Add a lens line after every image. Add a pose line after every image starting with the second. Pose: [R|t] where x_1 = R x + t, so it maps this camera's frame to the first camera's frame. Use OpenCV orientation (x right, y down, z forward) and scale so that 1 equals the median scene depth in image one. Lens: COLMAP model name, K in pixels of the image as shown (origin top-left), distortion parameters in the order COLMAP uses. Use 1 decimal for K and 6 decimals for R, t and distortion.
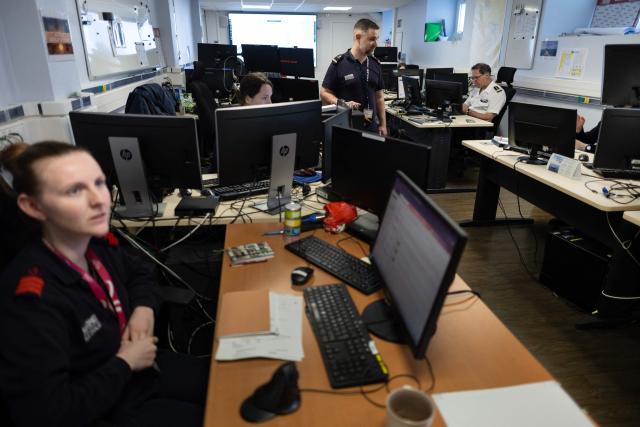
lens RADIAL K [[445.9, 0, 317.1], [0, 445.9, 212.2], [0, 0, 1]] dist [-0.002284, -0.002973]
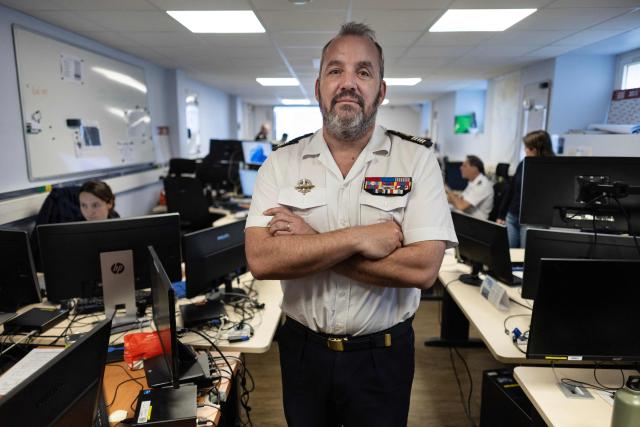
lens RADIAL K [[445.9, 0, 320.0], [0, 445.9, 211.4], [0, 0, 1]] dist [-0.002284, -0.002973]
pose [[0.983434, 0.030098, -0.178752, 0.271794], [-0.061211, 0.983335, -0.171190, -0.064691], [0.170621, 0.179296, 0.968887, 0.075942]]
